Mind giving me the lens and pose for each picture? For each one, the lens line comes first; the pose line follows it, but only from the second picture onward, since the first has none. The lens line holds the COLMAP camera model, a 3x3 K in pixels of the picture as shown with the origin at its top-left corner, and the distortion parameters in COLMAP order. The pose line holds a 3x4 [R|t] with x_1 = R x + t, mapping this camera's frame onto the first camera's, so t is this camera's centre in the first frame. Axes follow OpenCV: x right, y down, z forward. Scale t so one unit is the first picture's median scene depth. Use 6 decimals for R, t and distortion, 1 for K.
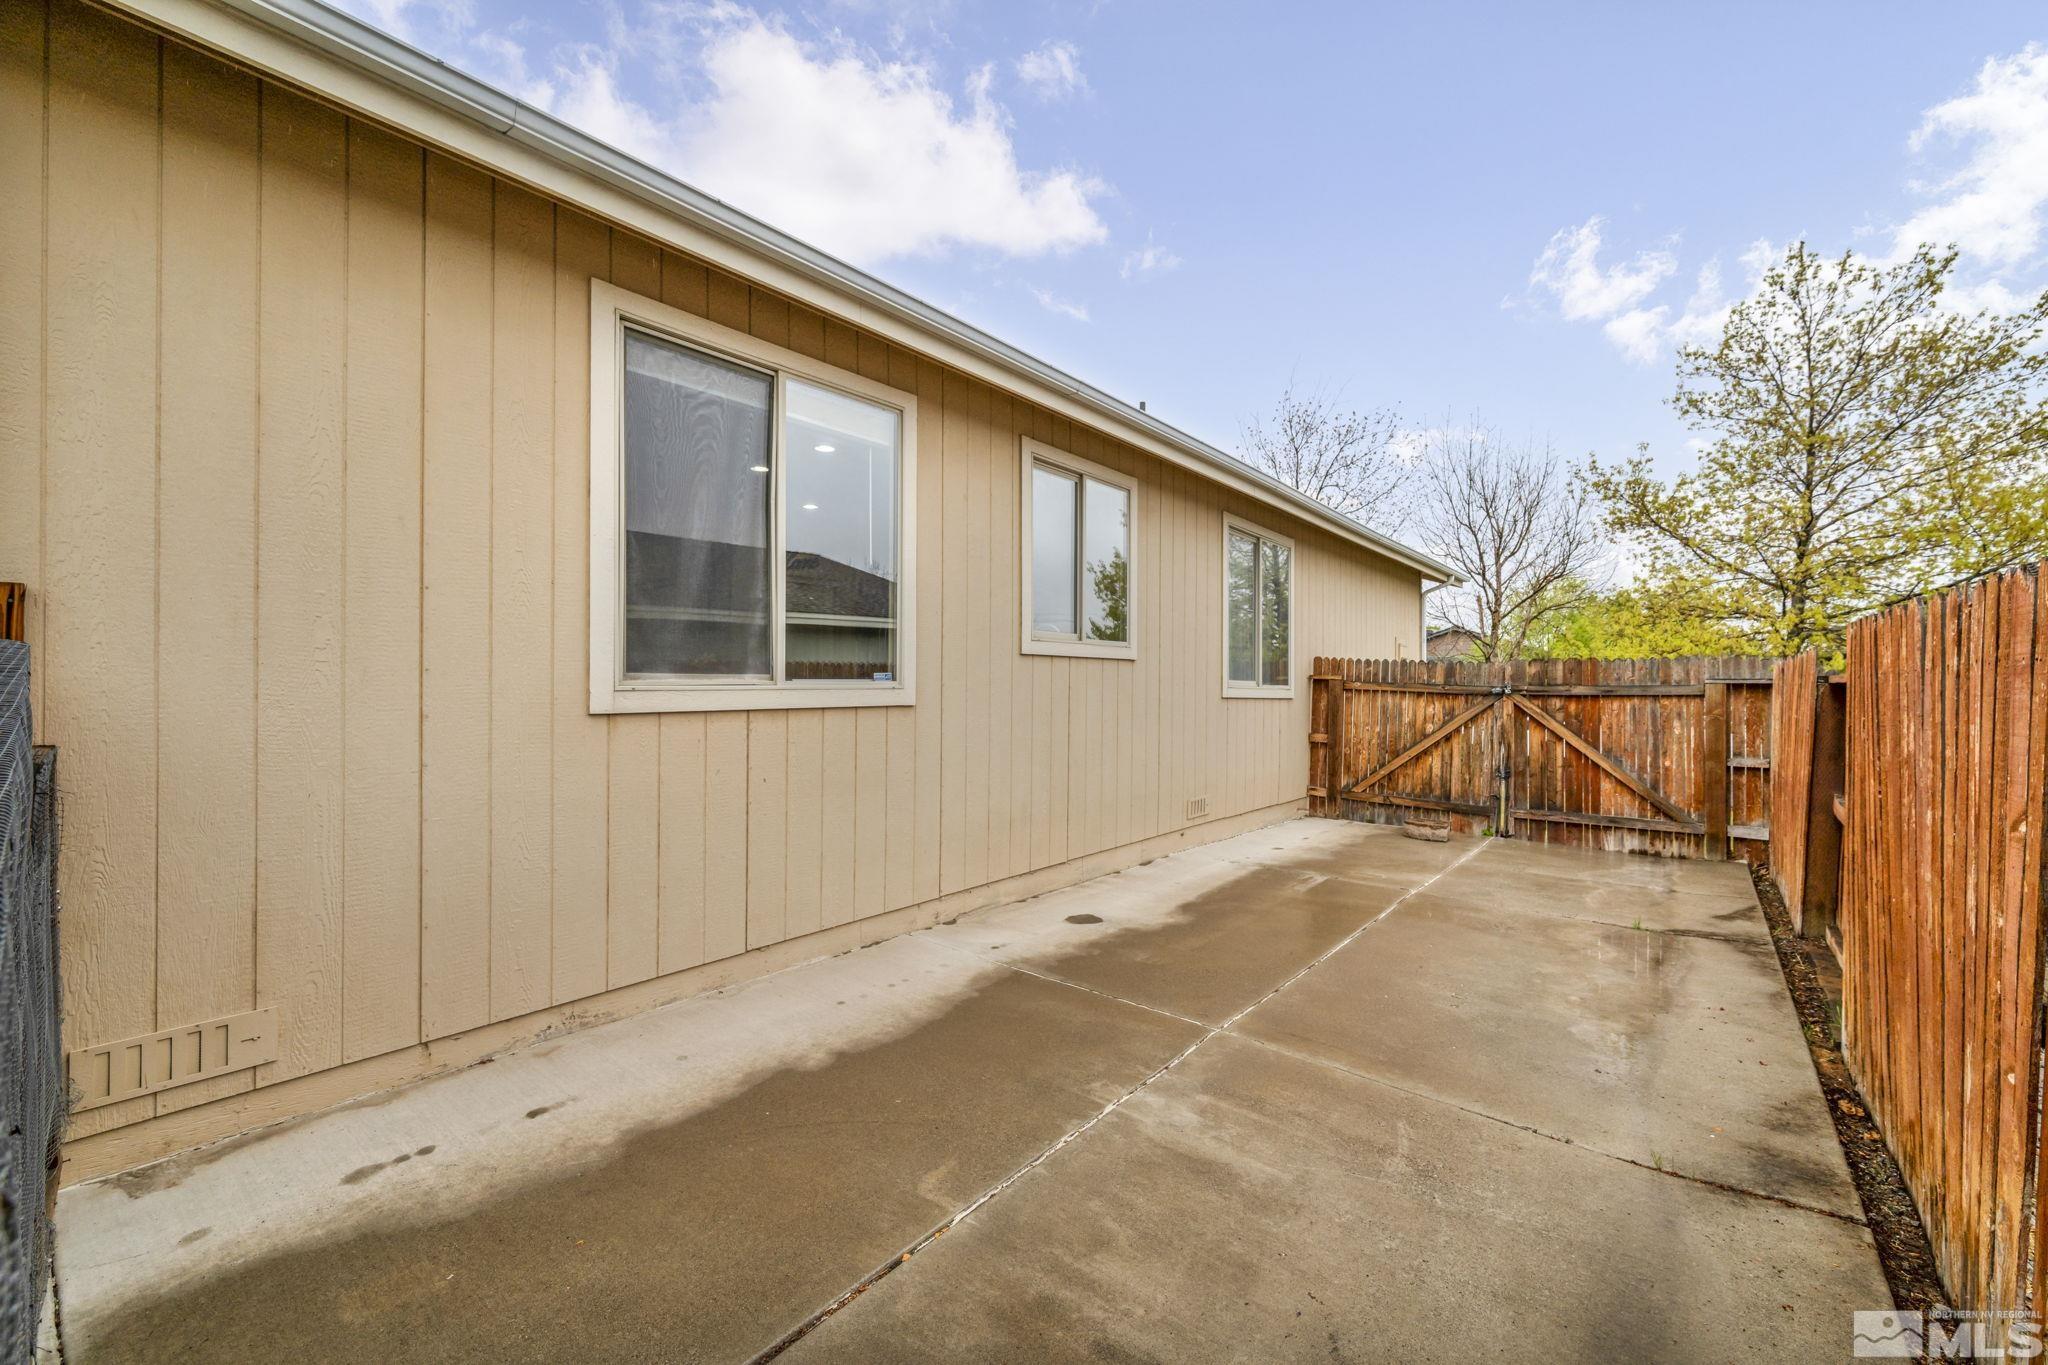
lens RADIAL K [[815.5, 0, 1026.1], [0, 815.5, 686.7], [0, 0, 1]] dist [0.001844, 0.000601]
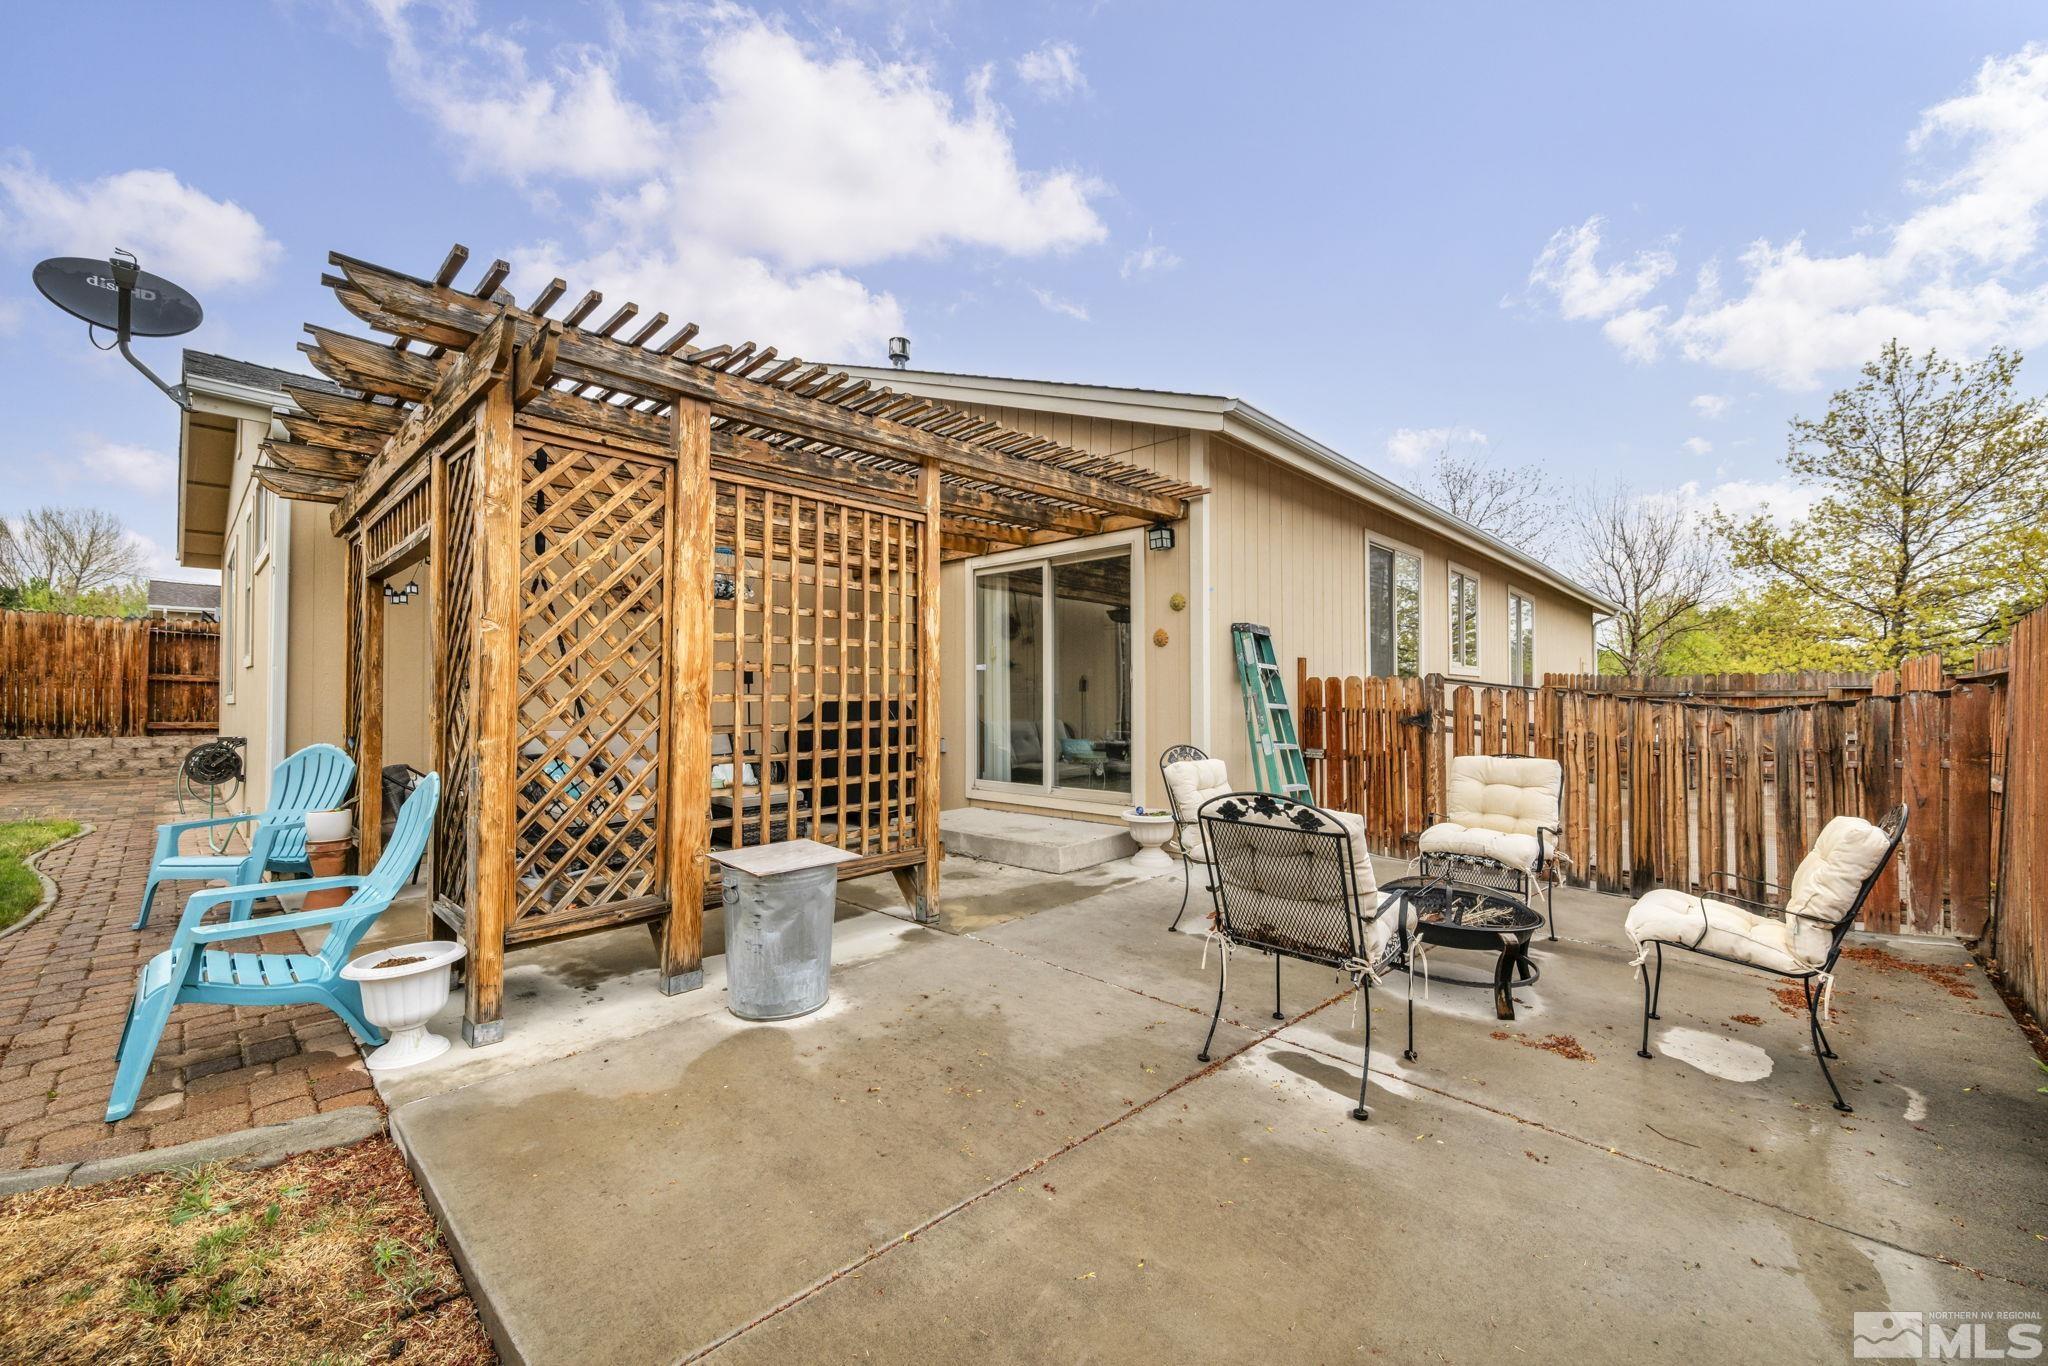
lens RADIAL K [[815.5, 0, 1023.2], [0, 815.5, 684.6], [0, 0, 1]] dist [0.001844, 0.000601]
pose [[0.997531, -0.003008, -0.070165, -0.297504], [0.001814, 0.999852, -0.017087, 0.005472], [0.070206, 0.016918, 0.997389, -0.335253]]
